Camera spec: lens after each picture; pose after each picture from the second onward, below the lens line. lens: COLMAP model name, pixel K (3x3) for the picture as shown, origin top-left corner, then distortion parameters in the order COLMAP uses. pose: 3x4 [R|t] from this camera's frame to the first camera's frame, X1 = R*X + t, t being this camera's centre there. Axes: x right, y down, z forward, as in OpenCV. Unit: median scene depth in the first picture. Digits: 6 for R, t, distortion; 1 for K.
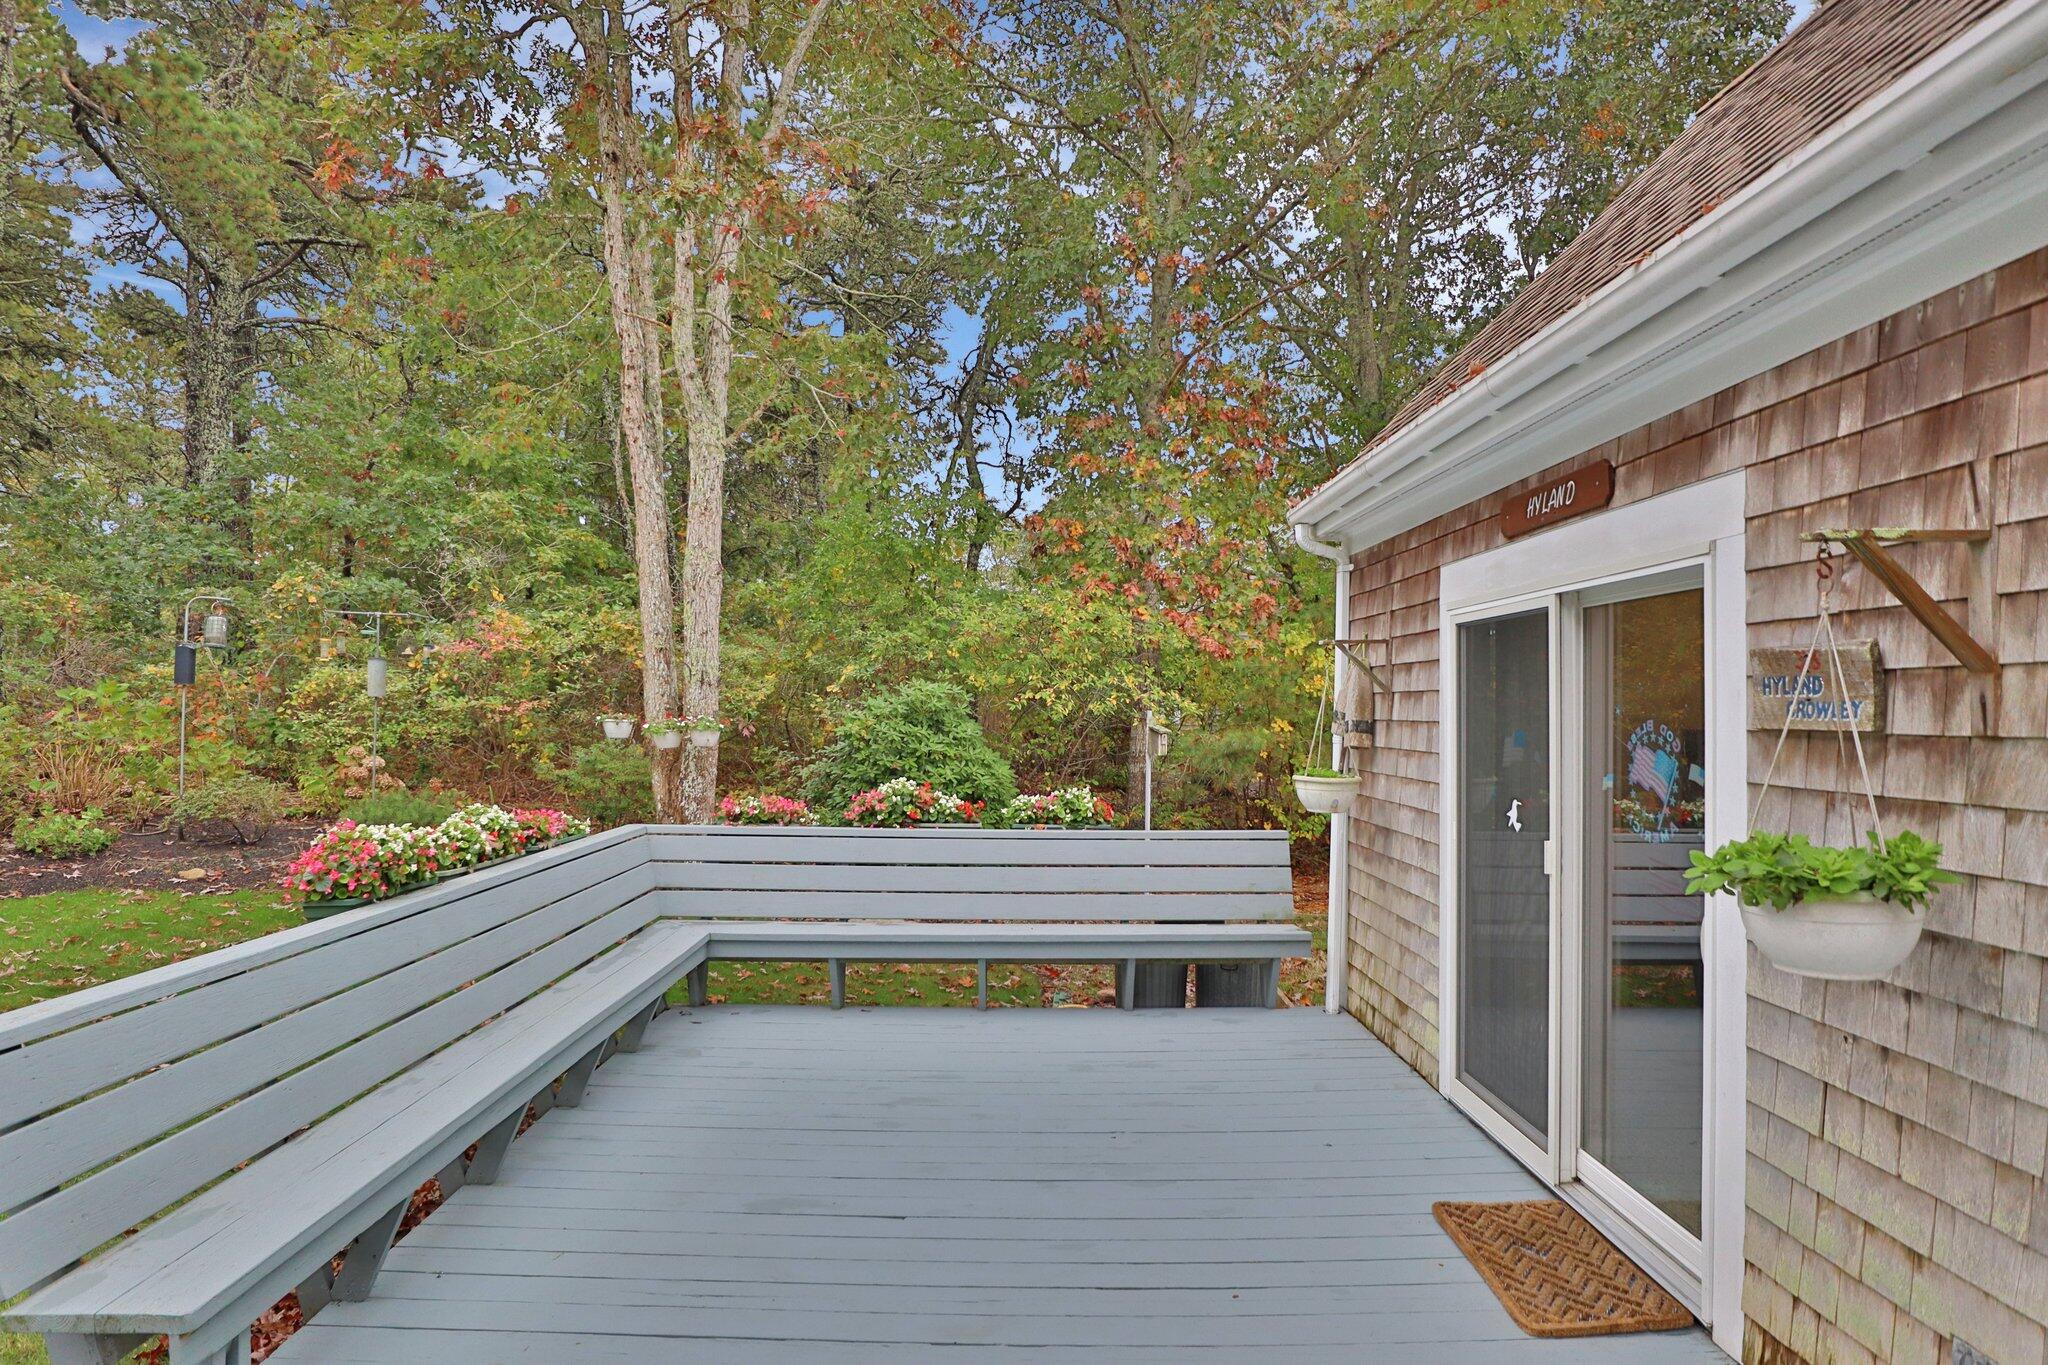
lens RADIAL K [[1273.1, 0, 1024.0], [0, 1273.1, 682.5], [0, 0, 1]] dist [-0.000942, 0.000482]
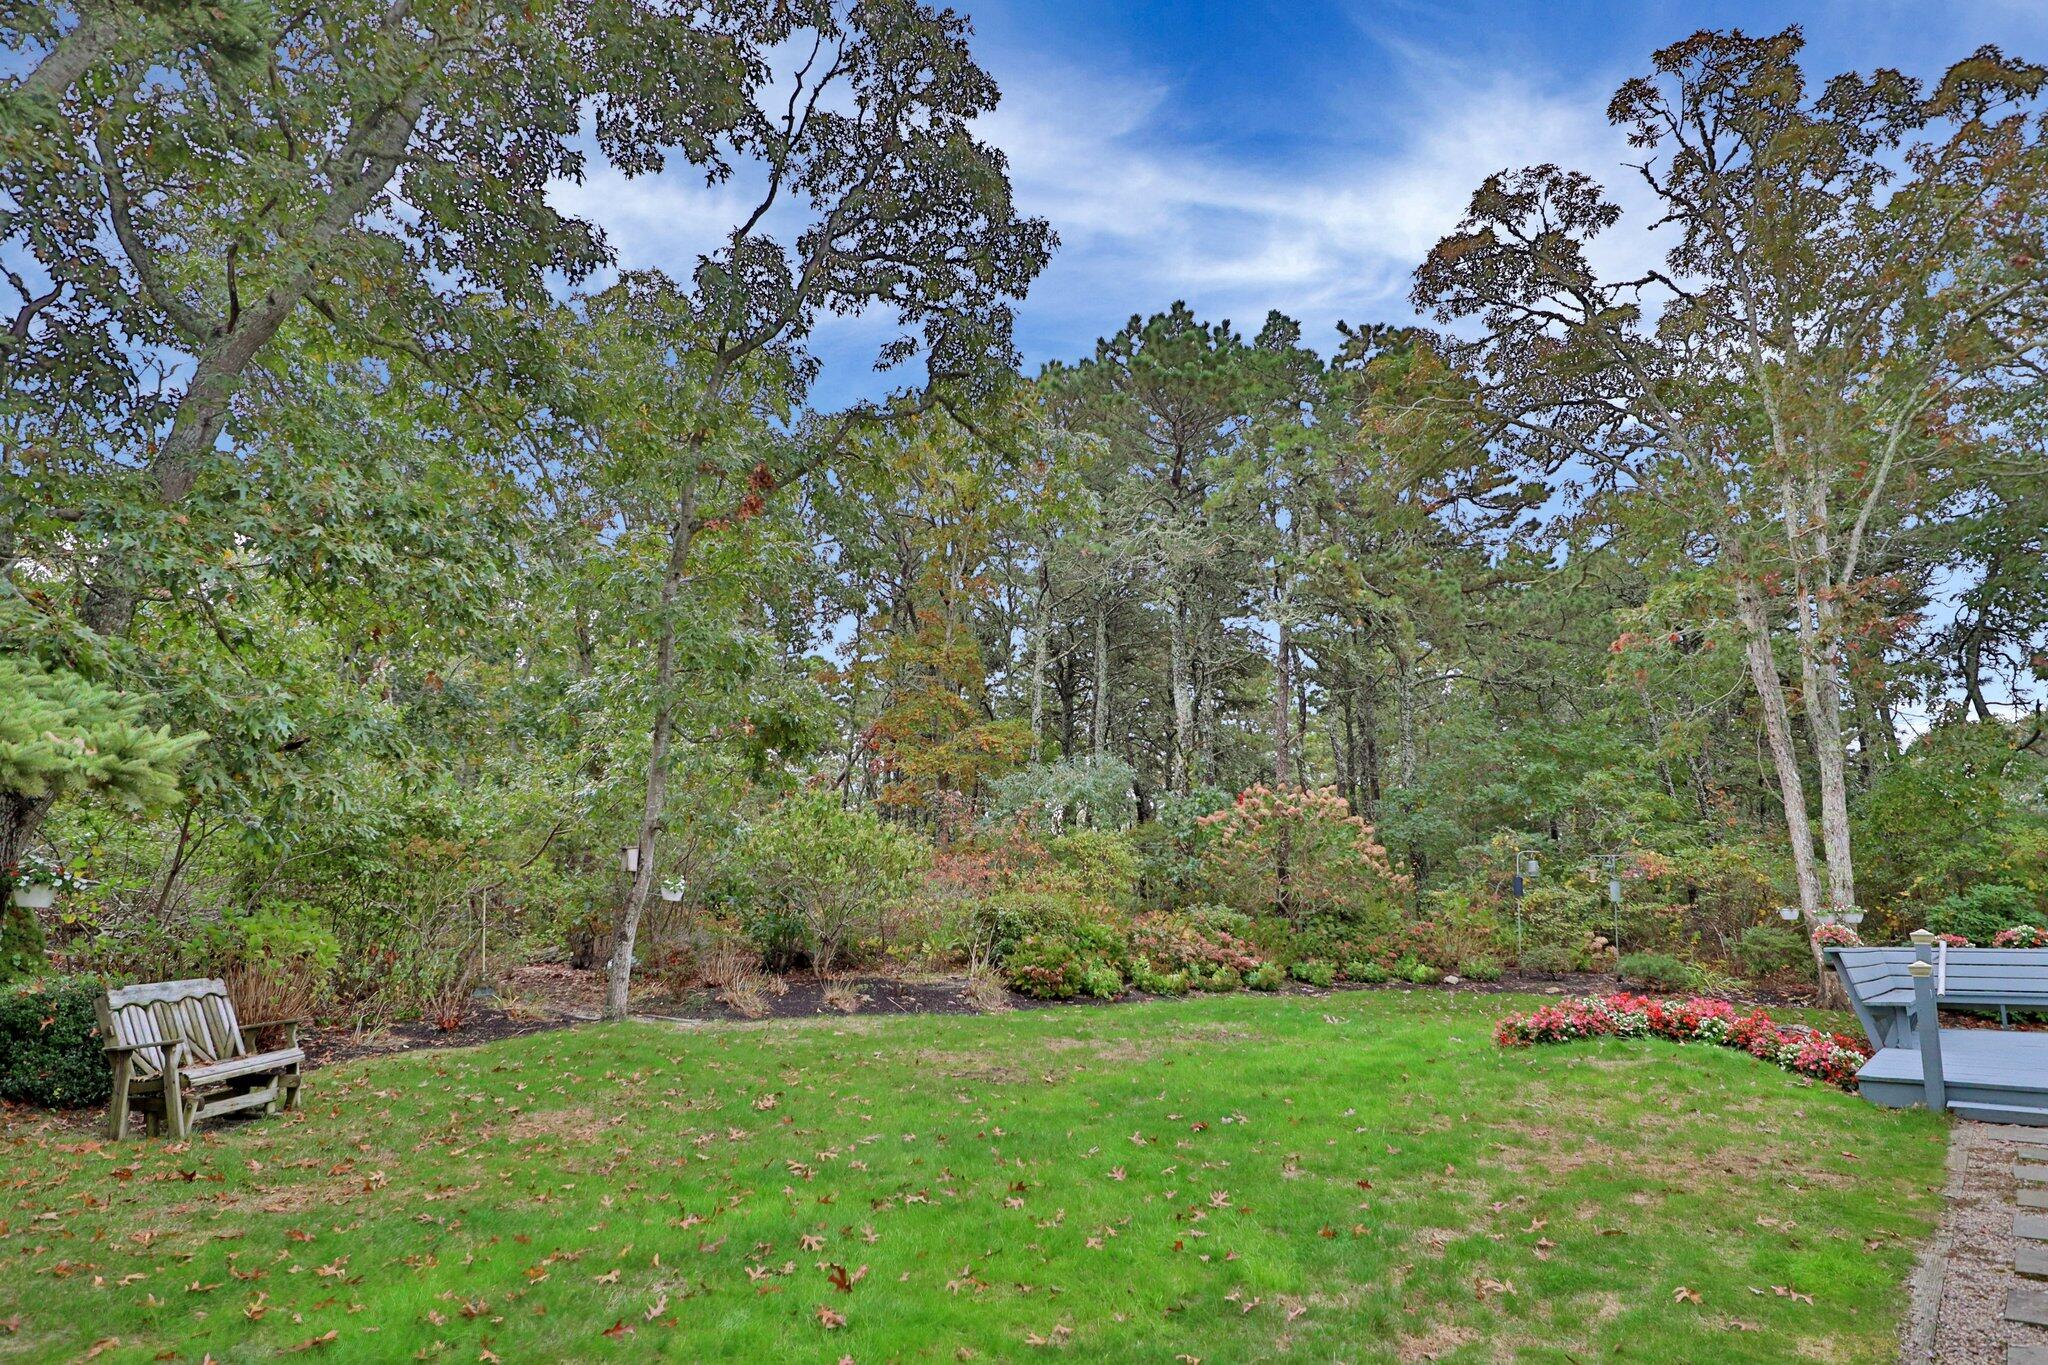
lens RADIAL K [[1273.1, 0, 1024.0], [0, 1273.1, 682.5], [0, 0, 1]] dist [-0.000942, 0.000482]
pose [[0.786640, -0.116369, -0.606346, -0.049741], [0.009641, 0.984273, -0.176393, 0.022869], [0.617337, 0.132912, 0.775390, -1.172370]]
